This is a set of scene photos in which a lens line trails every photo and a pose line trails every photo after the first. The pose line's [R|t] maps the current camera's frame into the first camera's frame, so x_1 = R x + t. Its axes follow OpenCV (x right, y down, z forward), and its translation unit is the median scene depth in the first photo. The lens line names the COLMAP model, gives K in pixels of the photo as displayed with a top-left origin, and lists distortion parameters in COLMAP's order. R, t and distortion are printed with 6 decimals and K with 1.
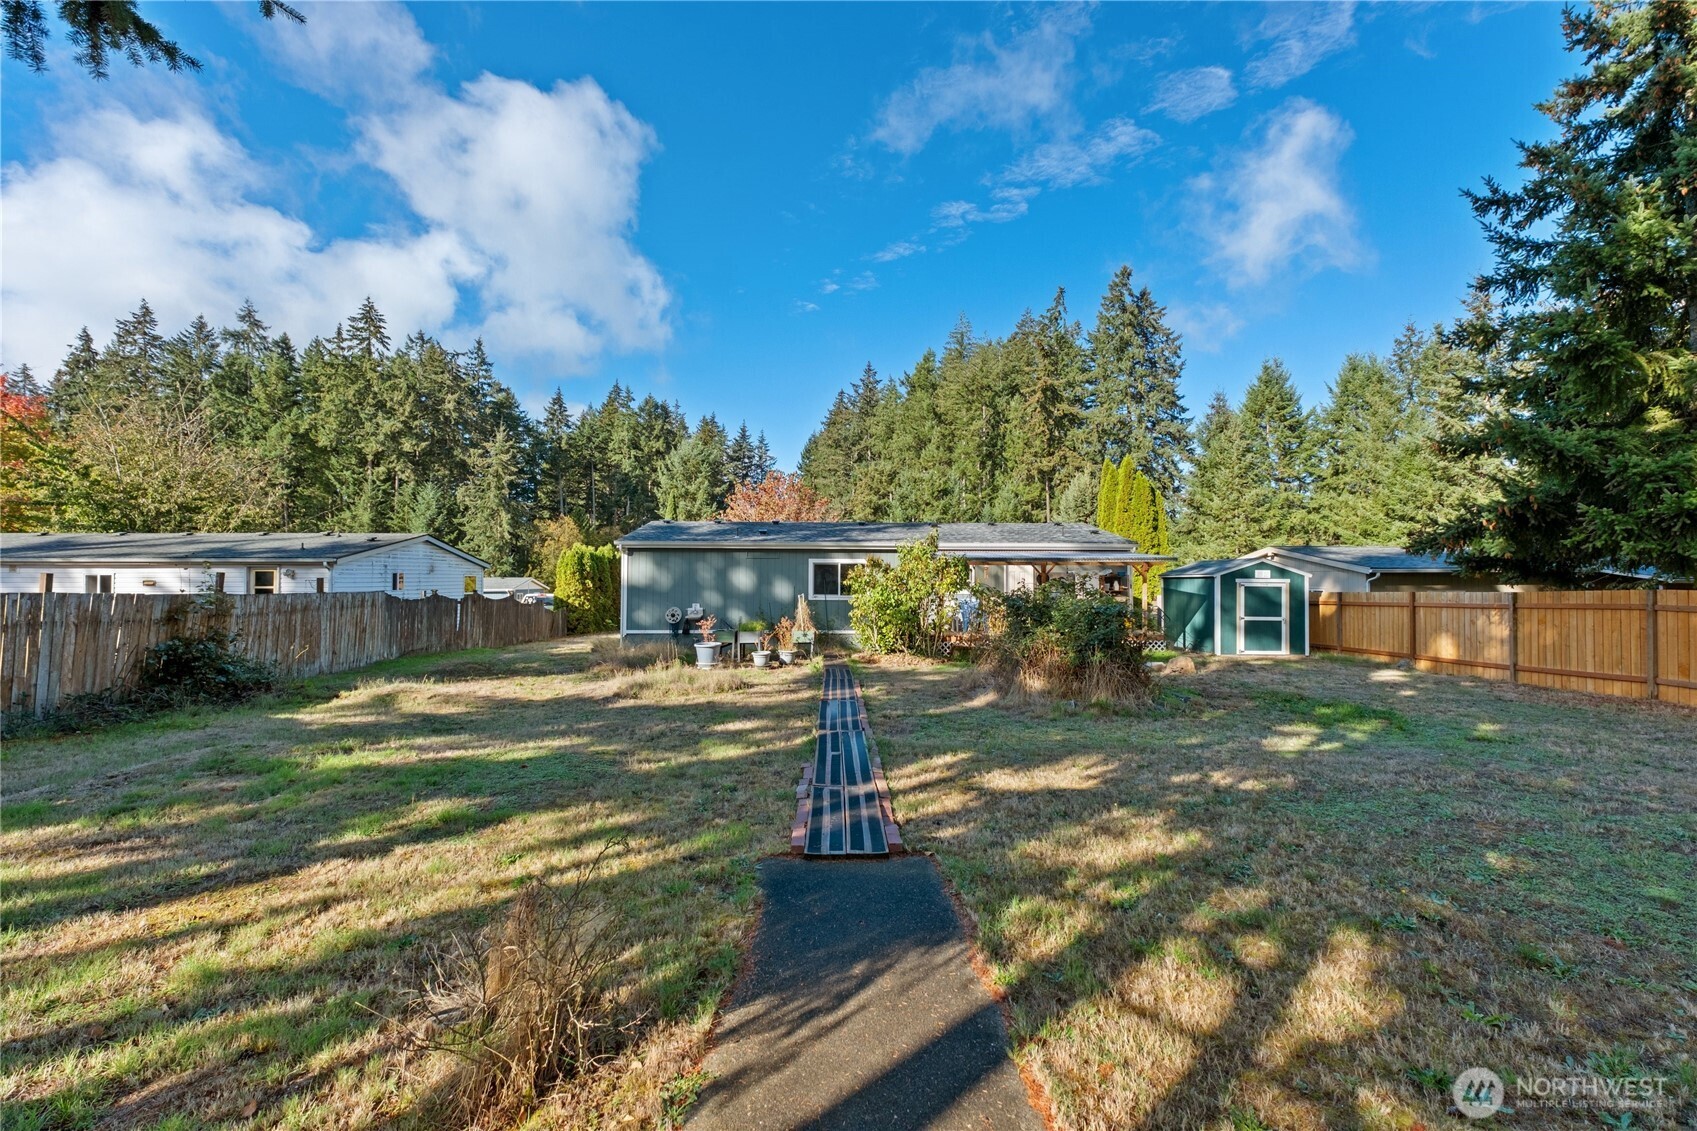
lens RADIAL K [[727.6, 0, 855.3], [0, 727.6, 590.8], [0, 0, 1]] dist [-0.002132, 0.000973]
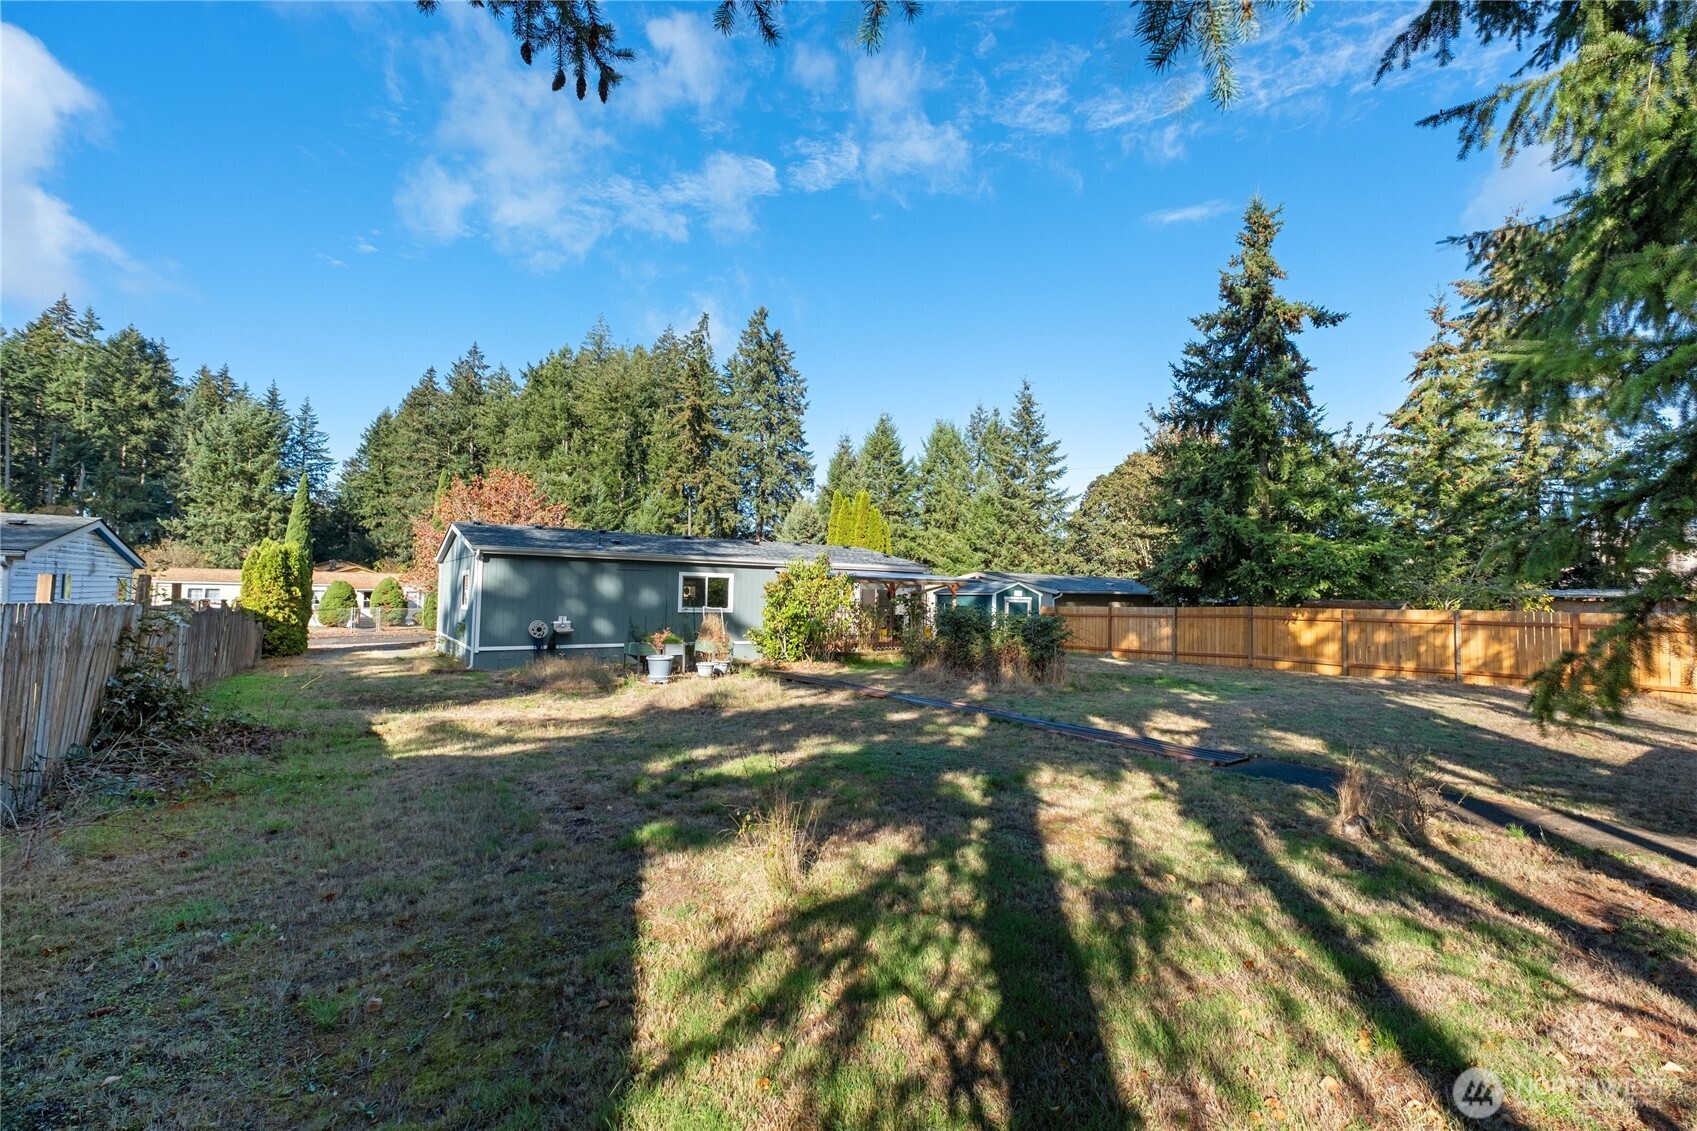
lens RADIAL K [[731.6, 0, 857.1], [0, 731.6, 596.5], [0, 0, 1]] dist [0.001268, 0.000527]
pose [[0.837790, 0.010927, 0.545883, -0.106061], [-0.006792, 0.999931, -0.009592, -0.000353], [-0.545950, 0.004328, 0.837807, 0.000266]]
